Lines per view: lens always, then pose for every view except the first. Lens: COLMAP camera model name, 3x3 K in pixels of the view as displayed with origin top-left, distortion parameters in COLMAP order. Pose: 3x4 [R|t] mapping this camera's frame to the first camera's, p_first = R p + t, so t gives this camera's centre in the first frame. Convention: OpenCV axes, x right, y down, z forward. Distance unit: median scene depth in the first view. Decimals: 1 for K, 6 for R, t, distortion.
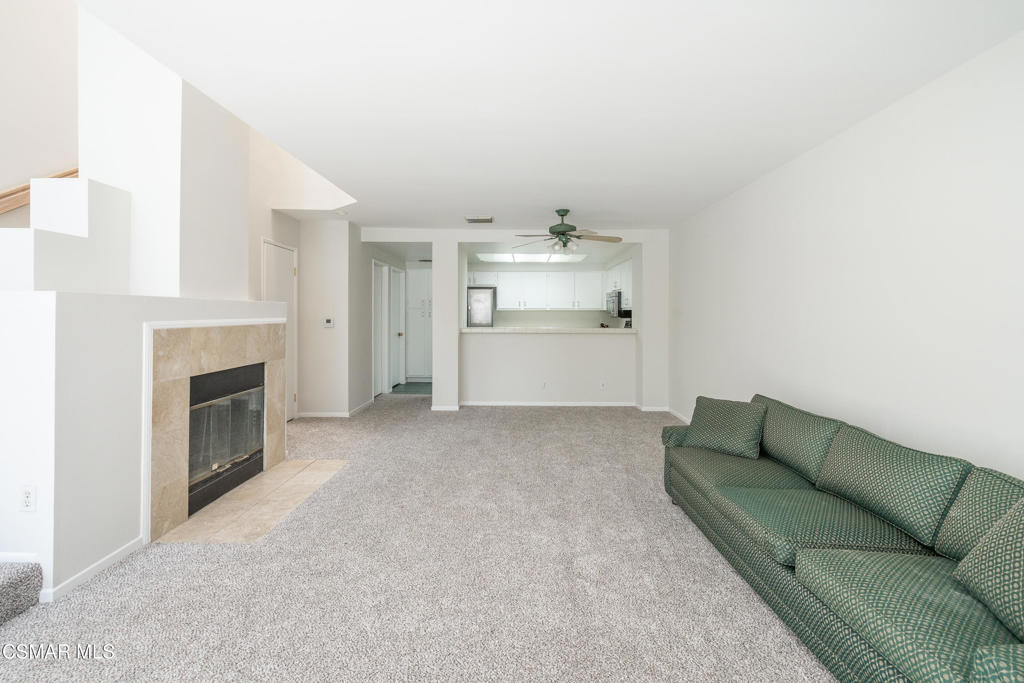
lens RADIAL K [[461.3, 0, 512.7], [0, 461.3, 310.0], [0, 0, 1]] dist [-0.005937, 0.002764]
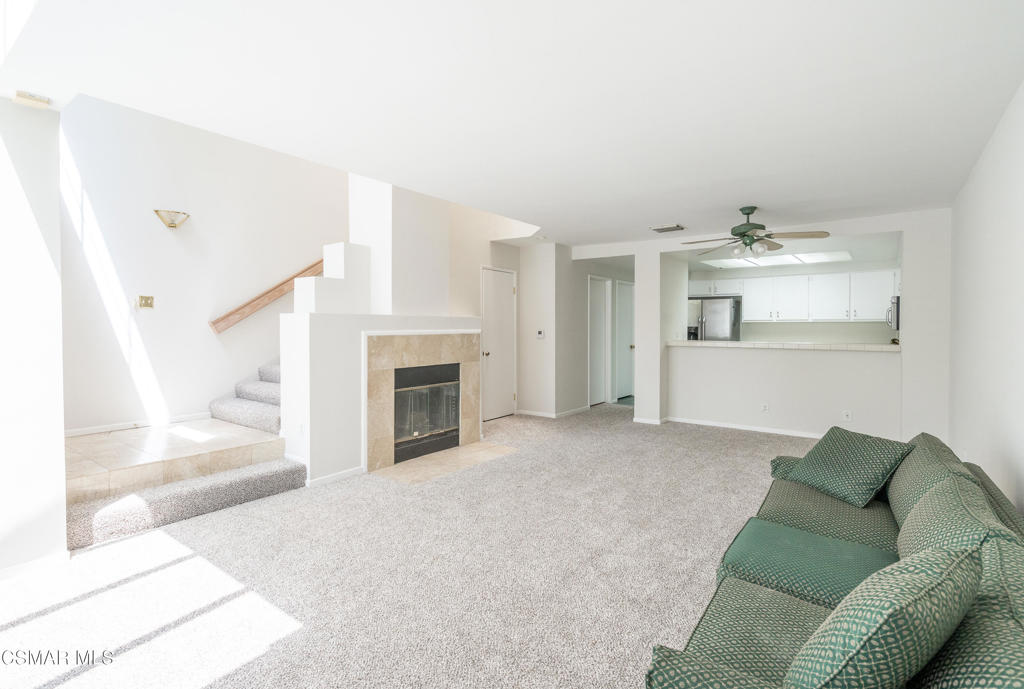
lens RADIAL K [[483.2, 0, 506.6], [0, 483.2, 332.4], [0, 0, 1]] dist [-0.009626, 0.004570]
pose [[0.804035, 0.006431, -0.594548, 0.366343], [0.005209, 0.999827, 0.017860, 0.002402], [0.594560, -0.017457, 0.803862, -0.018591]]
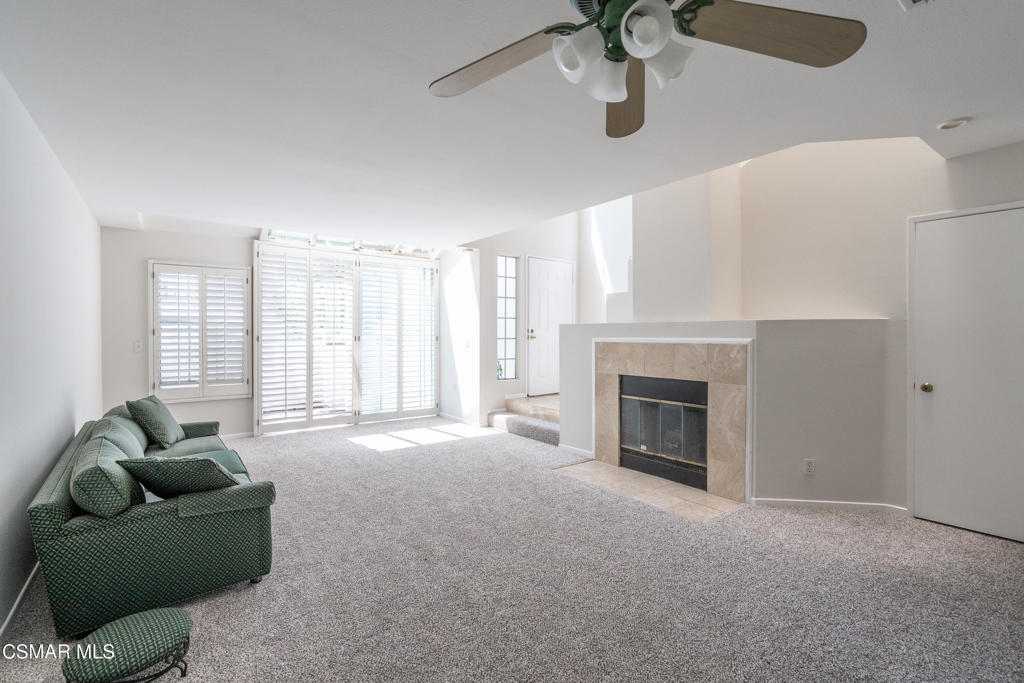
lens RADIAL K [[483.2, 0, 528.9], [0, 483.2, 339.9], [0, 0, 1]] dist [-0.009626, 0.004570]
pose [[-0.777728, 0.006205, -0.628570, 0.394434], [0.003683, 0.999979, 0.005314, 0.014606], [0.628590, 0.001818, -0.777735, 1.502183]]
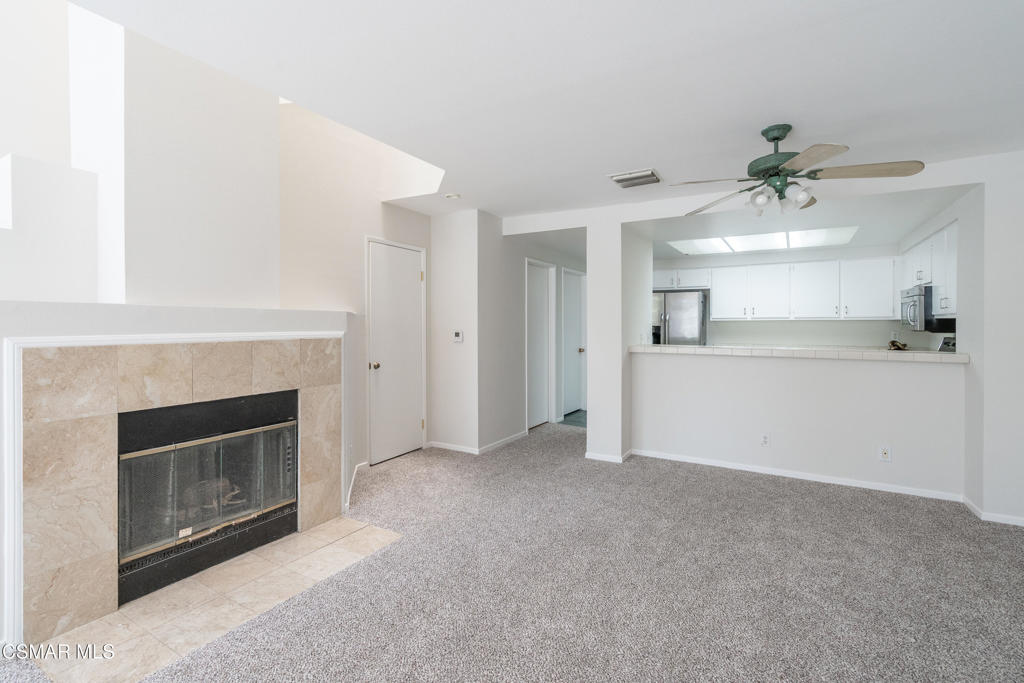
lens RADIAL K [[461.3, 0, 510.1], [0, 461.3, 327.3], [0, 0, 1]] dist [-0.005937, 0.002764]
pose [[0.864708, 0.001419, -0.502273, 0.140464], [0.005005, 0.999922, 0.011441, 0.003598], [0.502250, -0.012407, 0.864633, 0.499883]]
